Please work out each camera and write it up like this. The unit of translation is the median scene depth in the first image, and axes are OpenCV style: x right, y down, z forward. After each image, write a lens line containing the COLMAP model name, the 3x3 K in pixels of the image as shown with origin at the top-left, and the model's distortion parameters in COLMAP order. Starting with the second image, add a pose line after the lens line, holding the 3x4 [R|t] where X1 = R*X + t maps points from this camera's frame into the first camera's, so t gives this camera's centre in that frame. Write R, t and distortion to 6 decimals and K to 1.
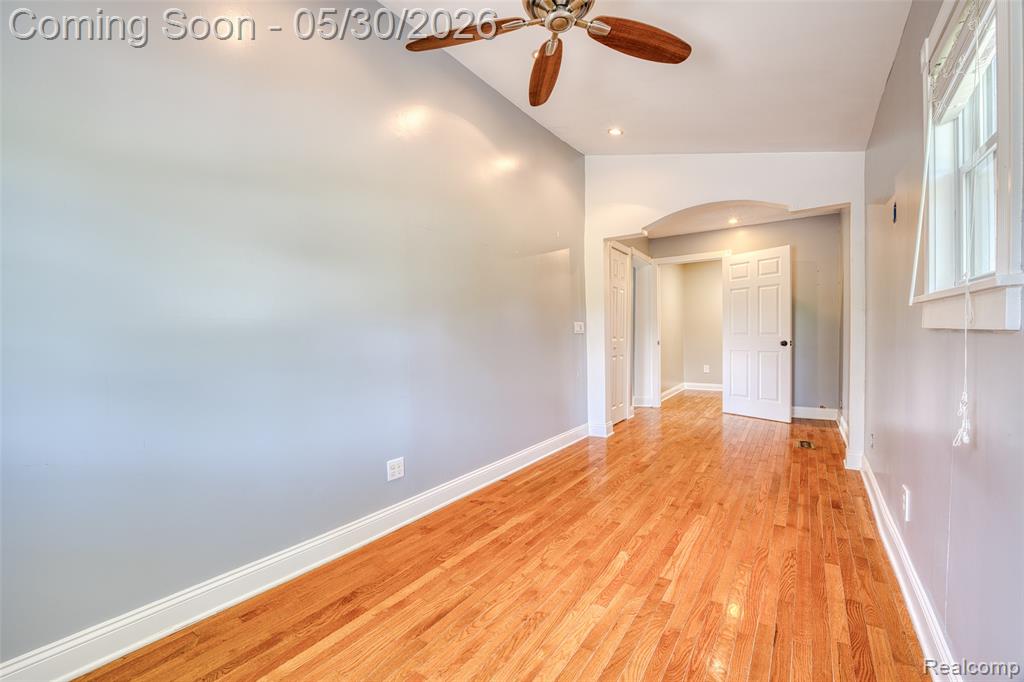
lens RADIAL K [[414.9, 0, 509.1], [0, 414.9, 337.0], [0, 0, 1]] dist [-0.019788, 0.000039]
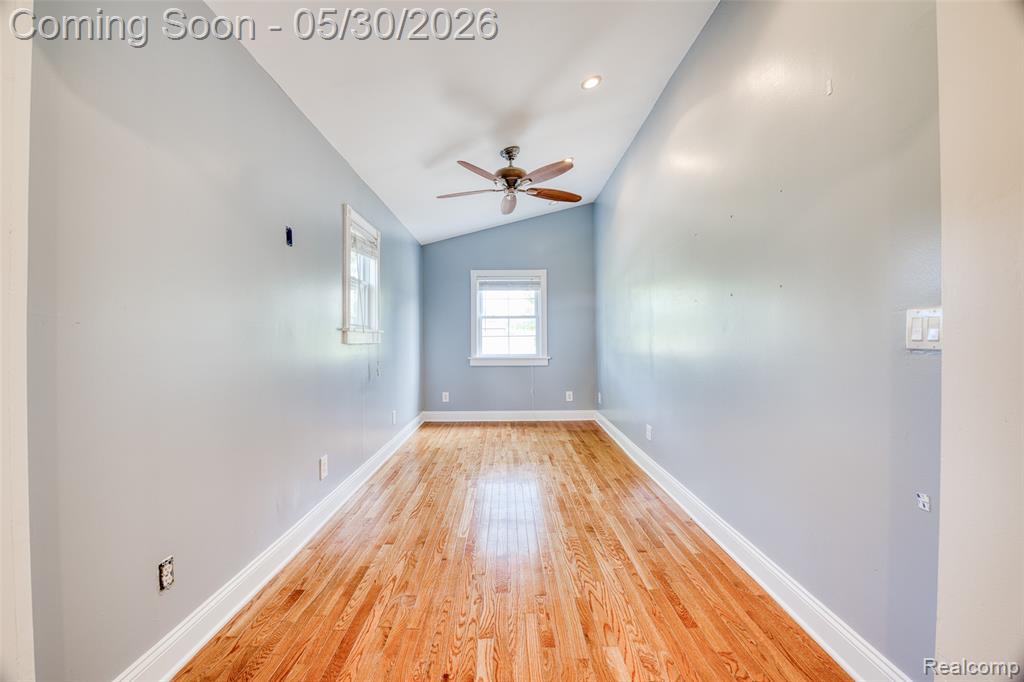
lens RADIAL K [[414.9, 0, 509.1], [0, 414.9, 337.0], [0, 0, 1]] dist [-0.019788, 0.000039]
pose [[-0.808491, 0.019933, -0.588171, 0.869982], [0.015900, 0.999801, 0.012027, -0.033549], [0.588294, 0.000372, -0.808647, 1.710441]]
